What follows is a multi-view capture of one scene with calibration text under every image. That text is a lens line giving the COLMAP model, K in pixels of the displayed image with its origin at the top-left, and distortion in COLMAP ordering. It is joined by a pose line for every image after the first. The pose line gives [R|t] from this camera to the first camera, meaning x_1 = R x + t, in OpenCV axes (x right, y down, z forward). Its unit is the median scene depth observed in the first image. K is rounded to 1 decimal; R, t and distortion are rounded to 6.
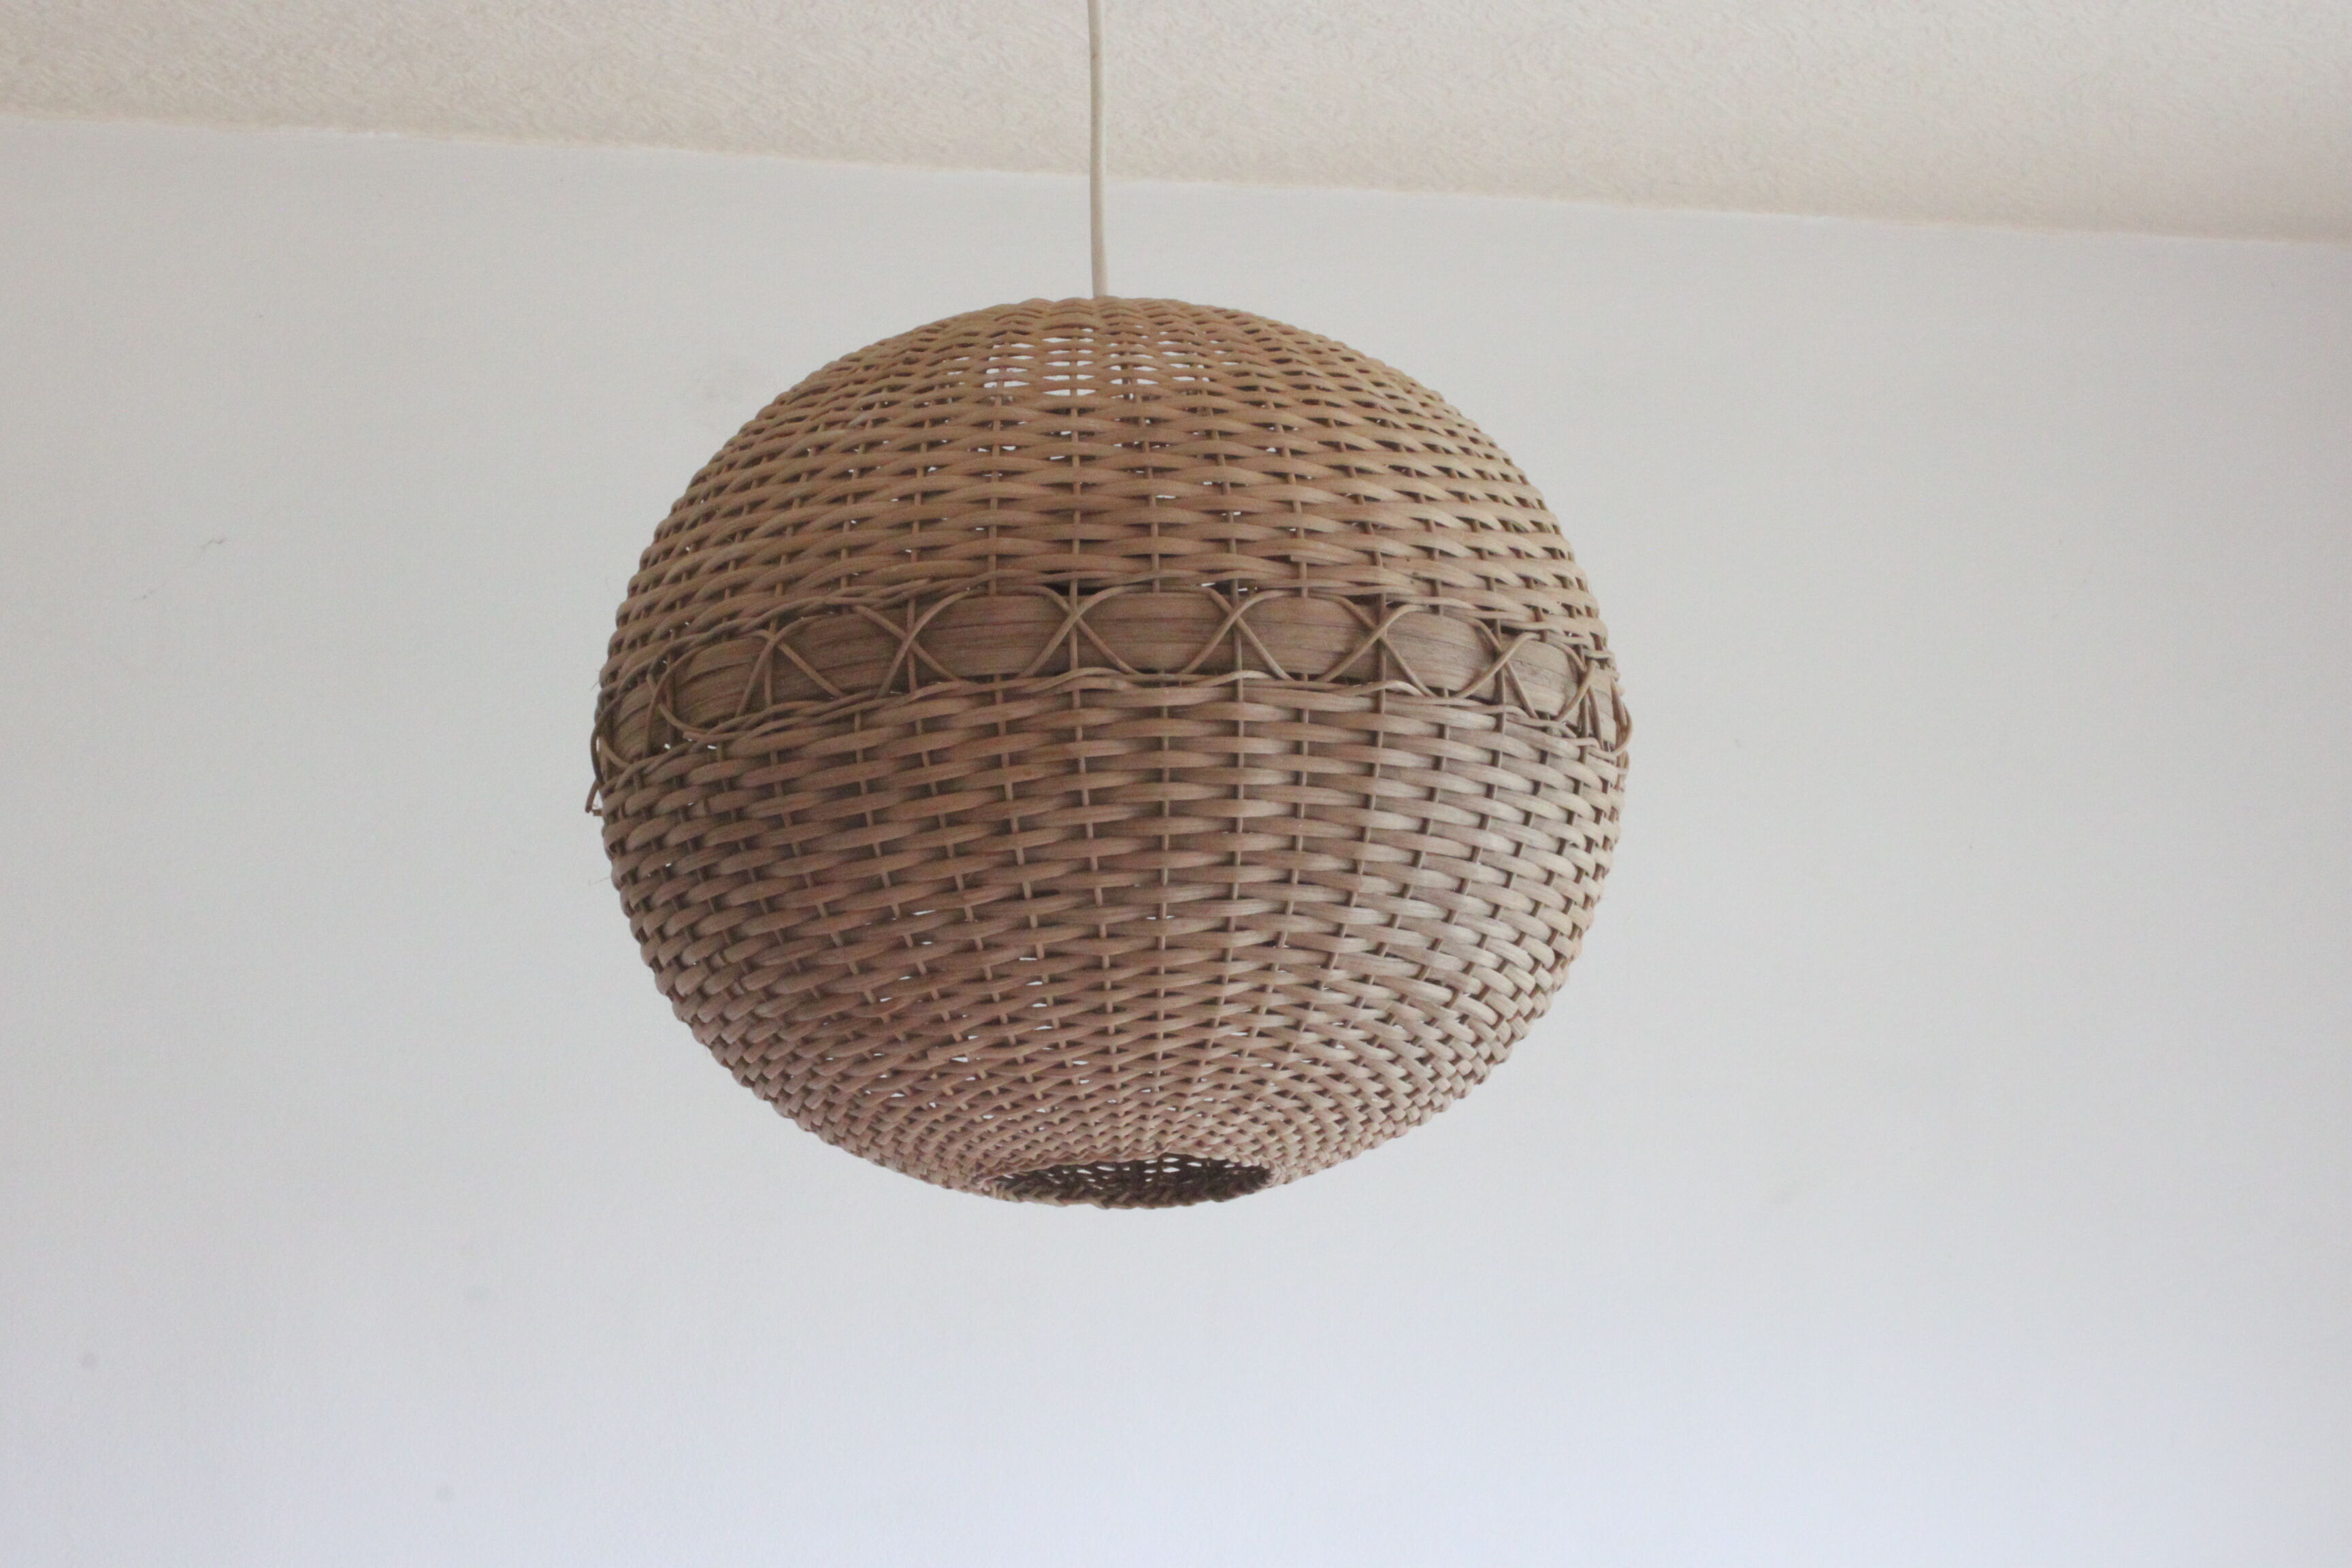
lens RADIAL K [[6237.2, 0, 1172.4], [0, 6237.2, 847.1], [0, 0, 1]] dist [0.065140, 0.372953]
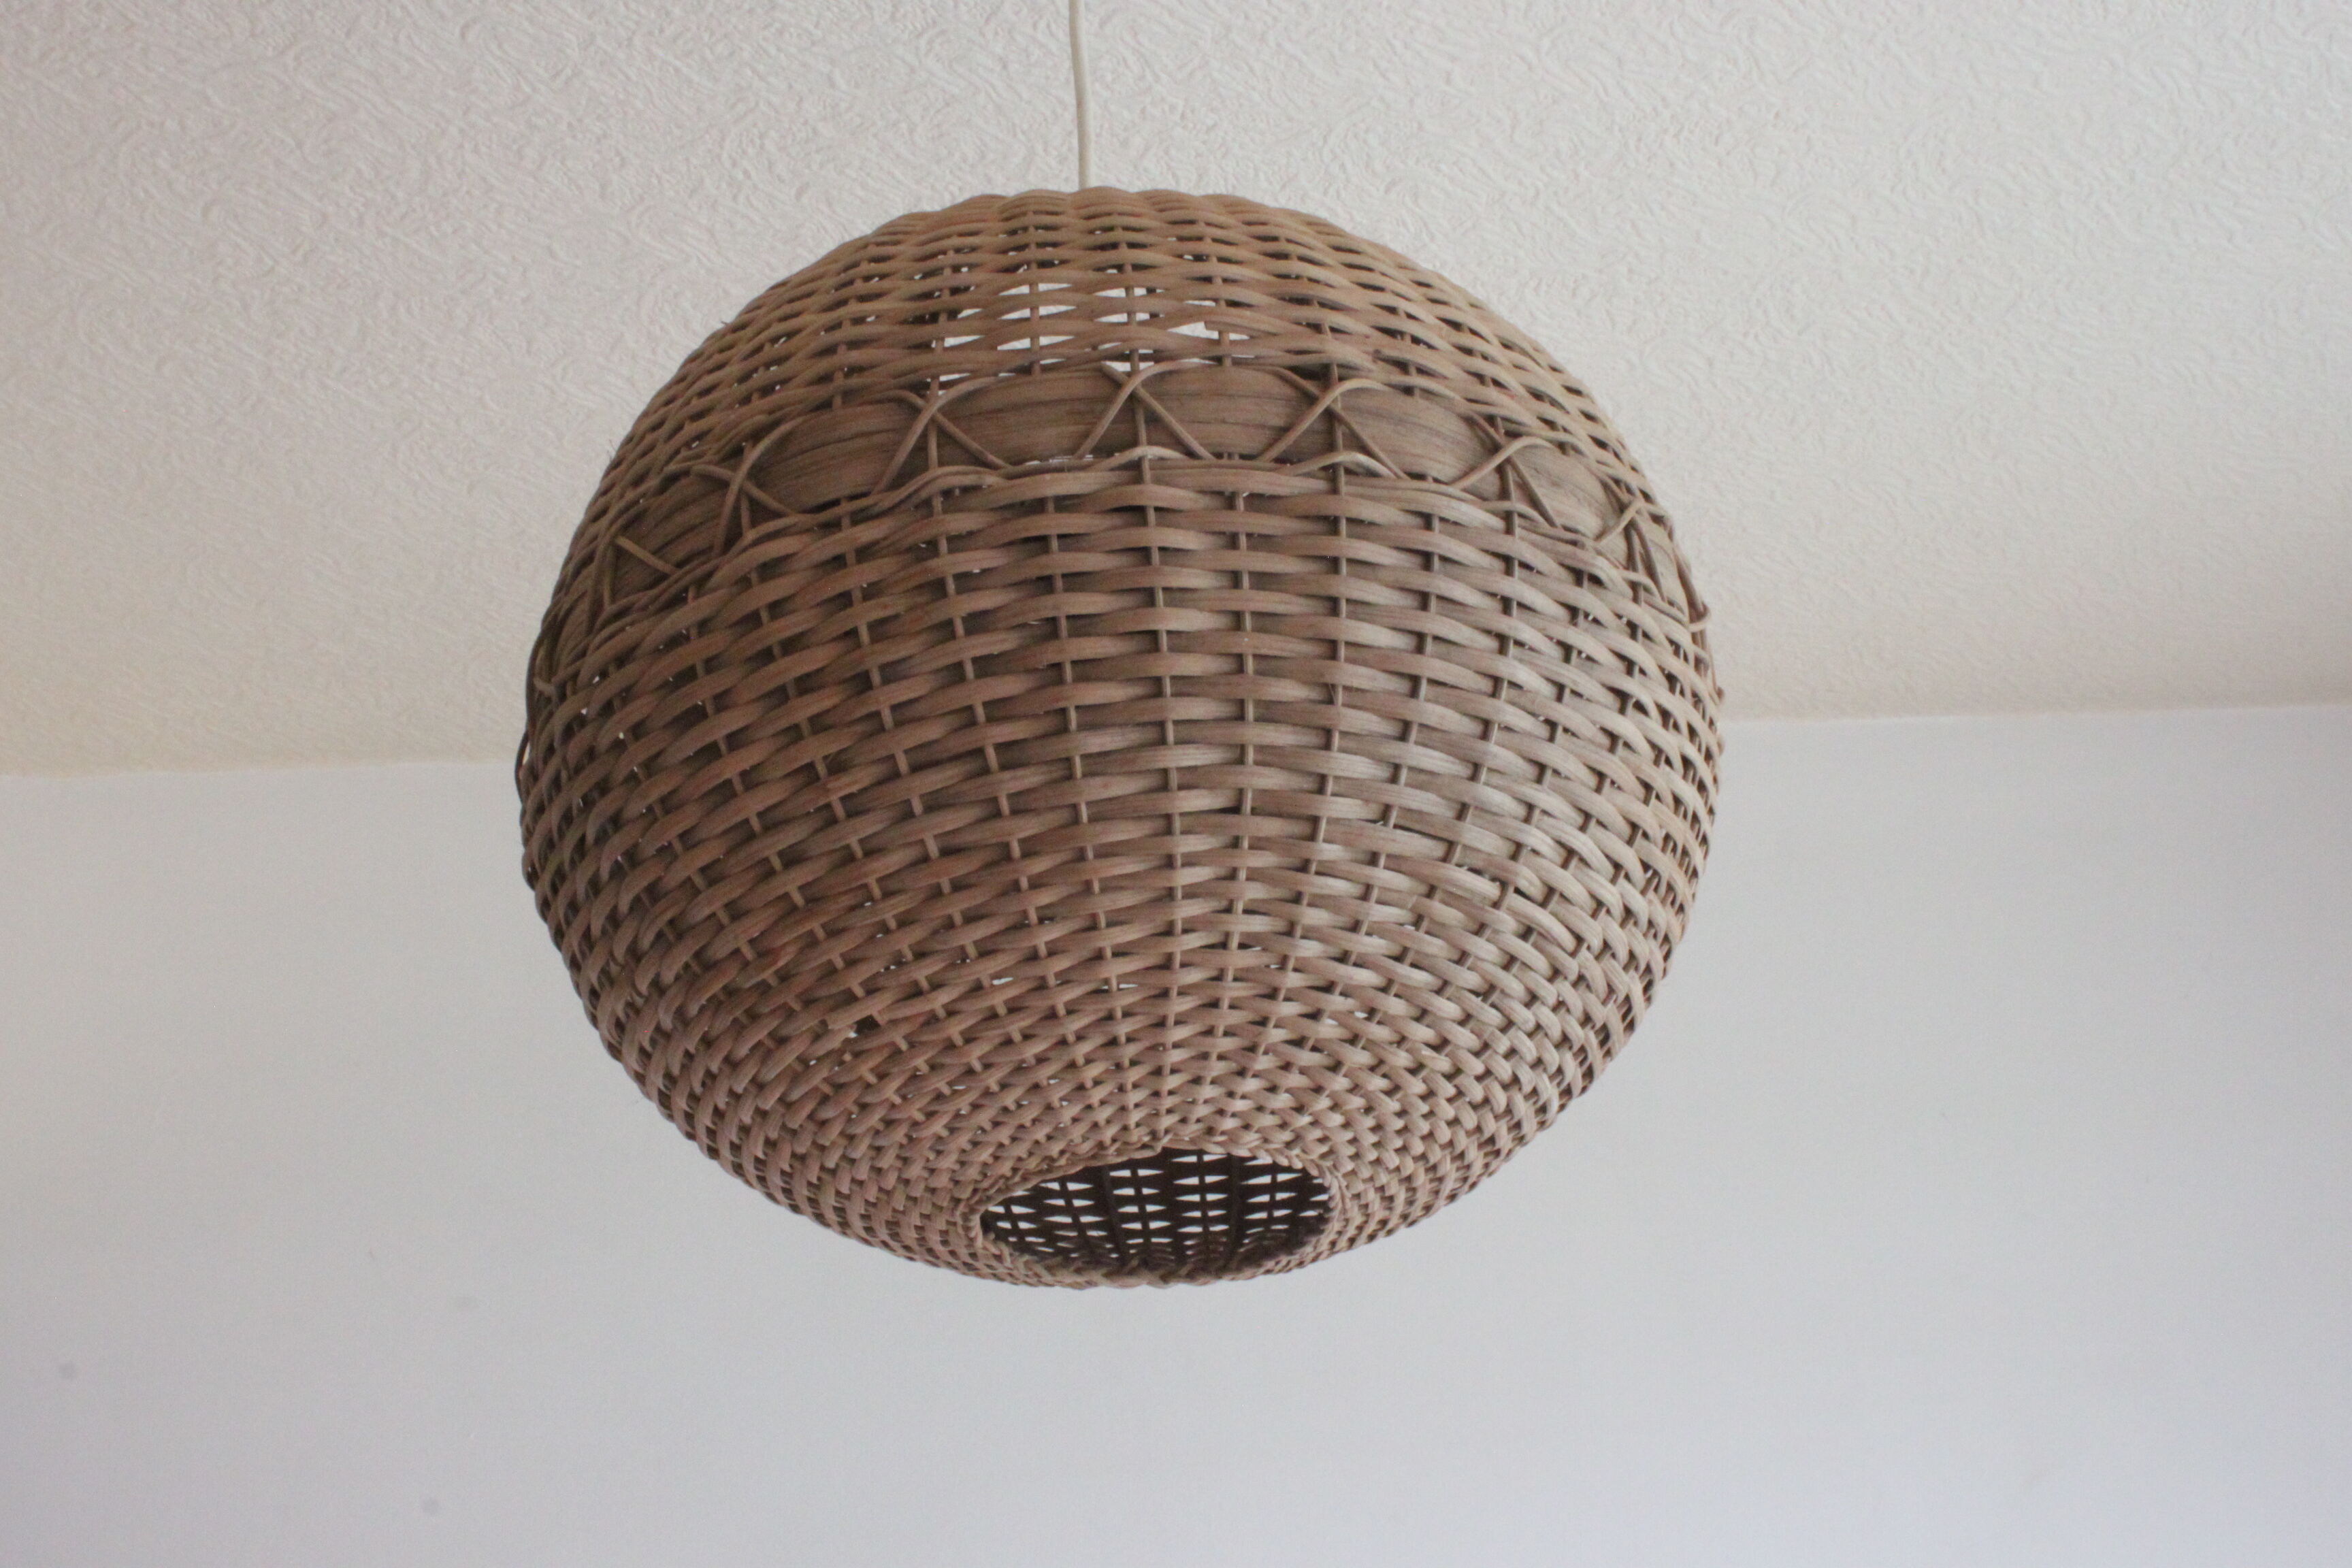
lens RADIAL K [[2994.4, 0, 1176.0], [0, 2994.4, 784.0], [0, 0, 1]] dist [-0.157206, 0.028805]
pose [[0.979810, -0.126545, -0.154783, 0.065631], [0.079076, 0.956352, -0.281313, 0.114283], [0.183626, 0.263394, 0.947051, 0.649838]]
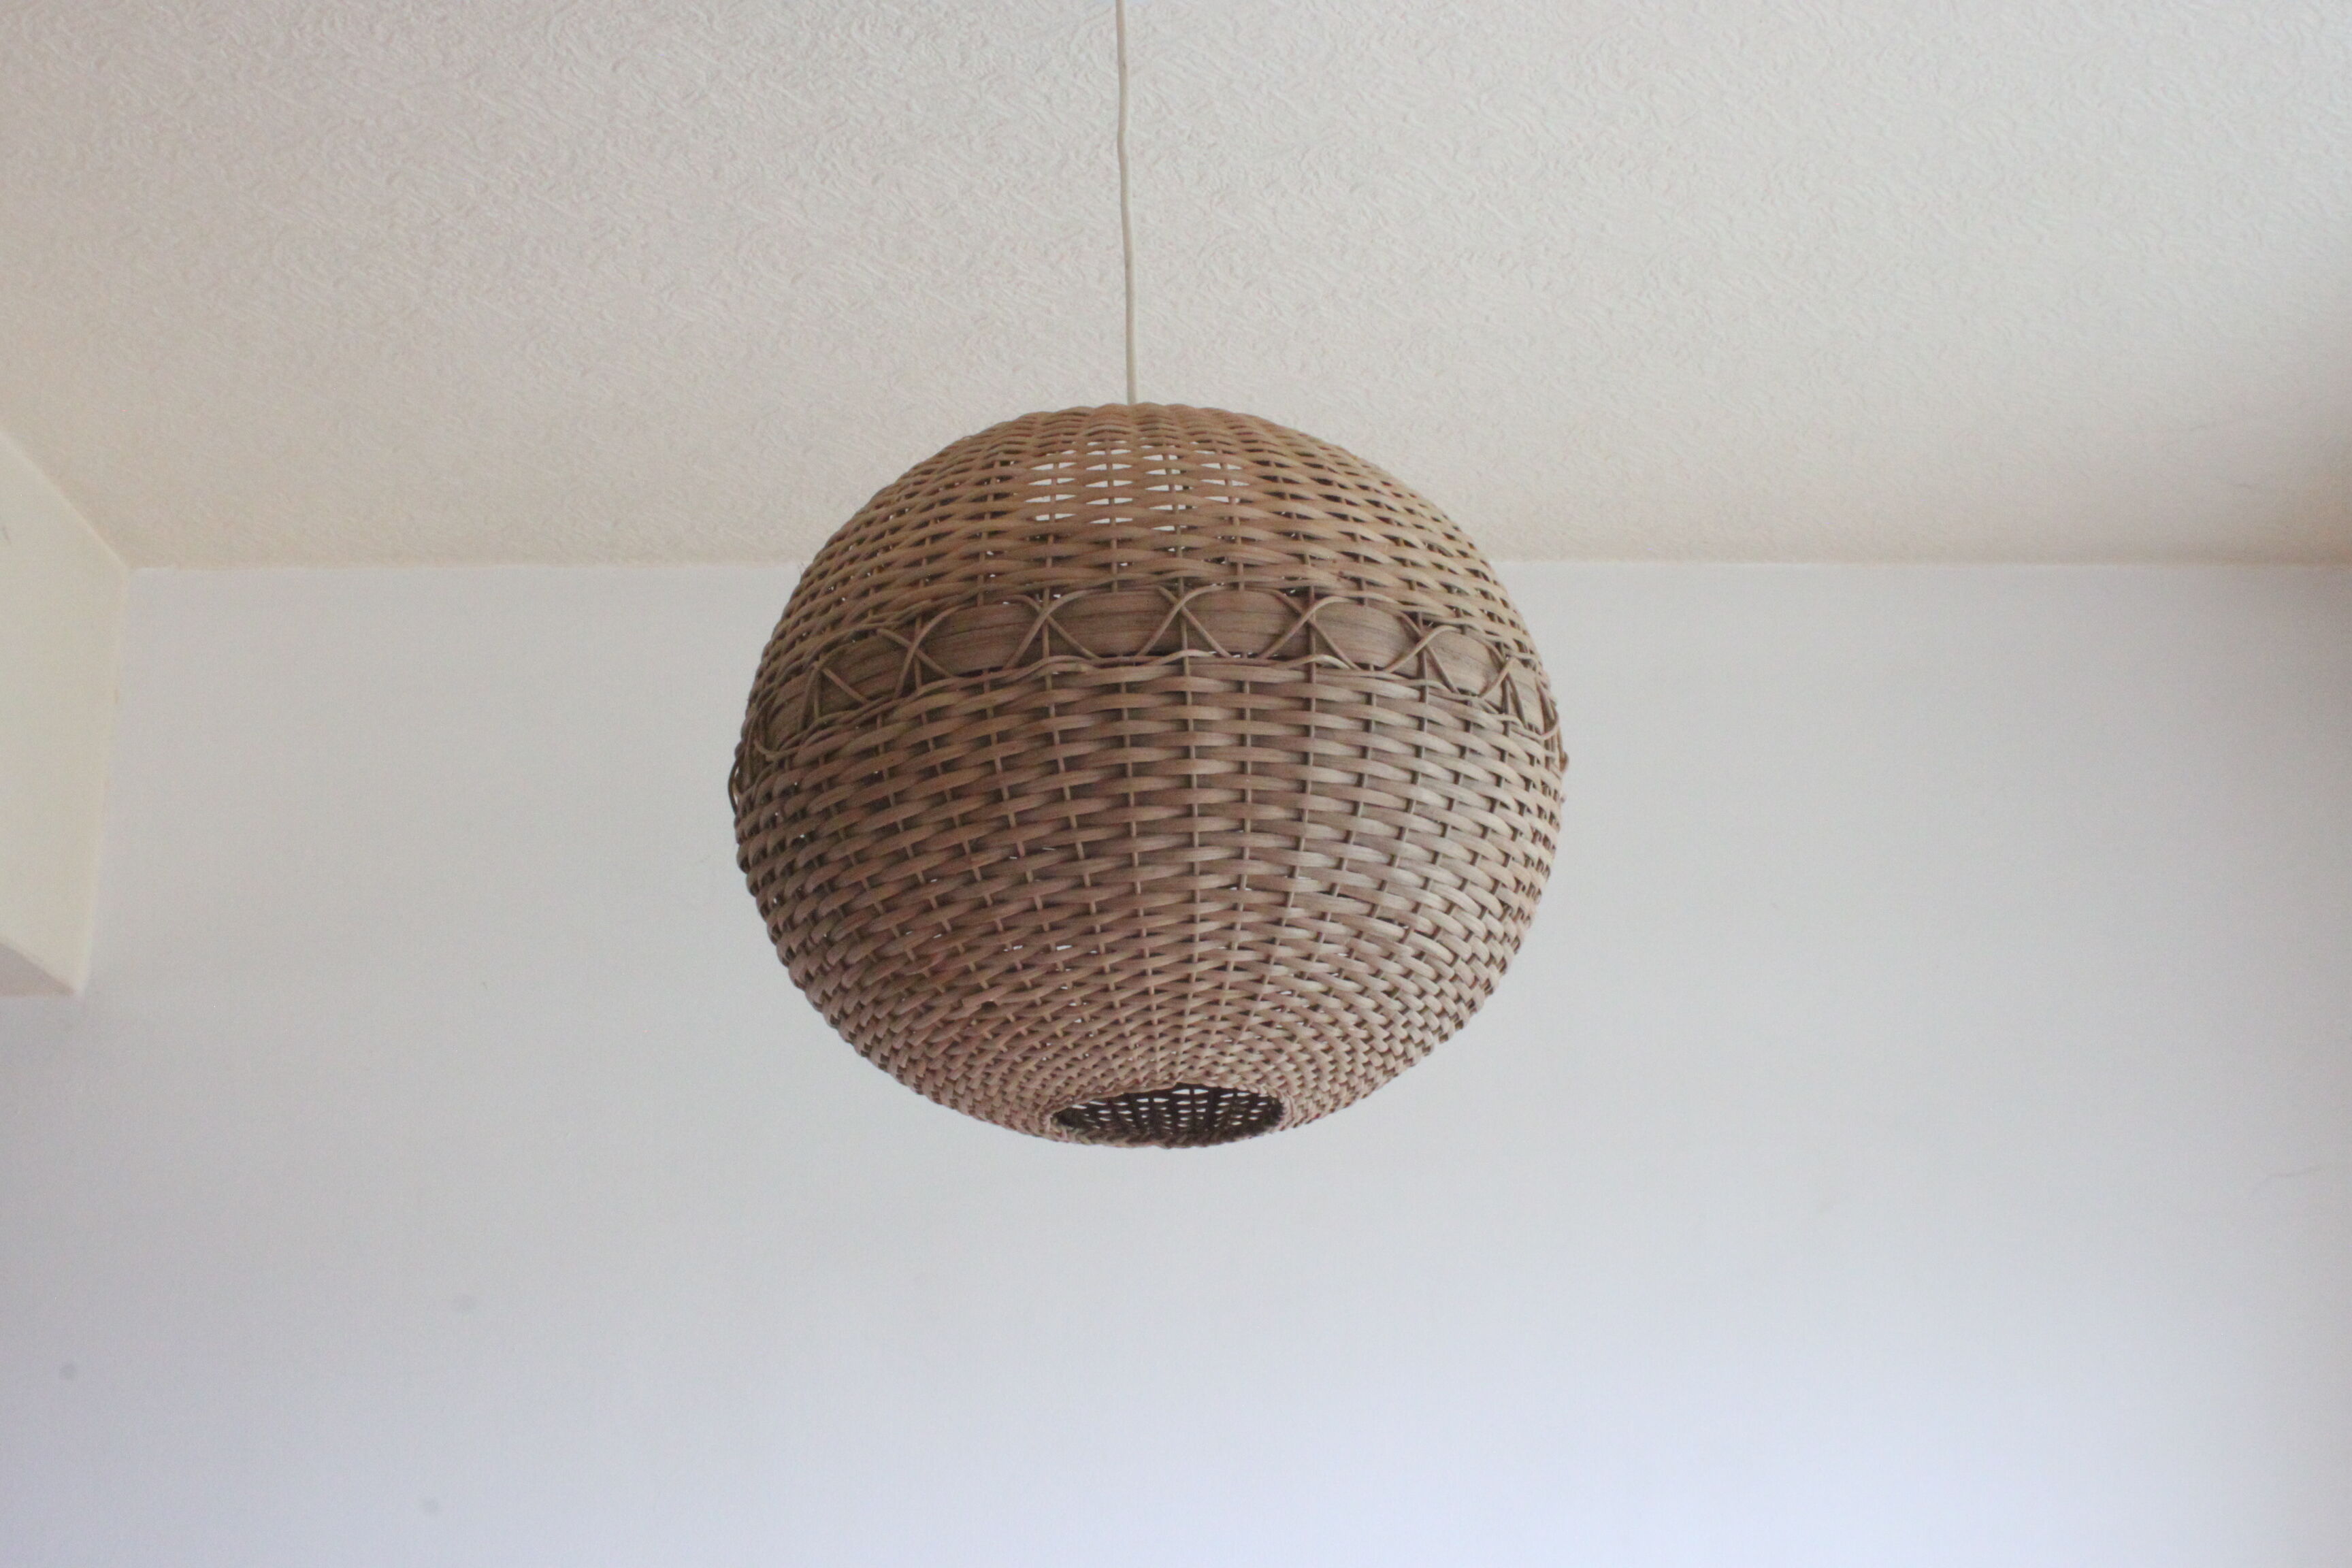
lens RADIAL K [[3039.1, 0, 1176.0], [0, 3039.1, 784.0], [0, 0, 1]] dist [-0.167648, 0.026711]
pose [[0.987160, -0.069311, -0.143910, 0.088472], [0.049166, 0.989057, -0.139101, 0.075368], [0.151977, 0.130240, 0.979766, 0.432520]]
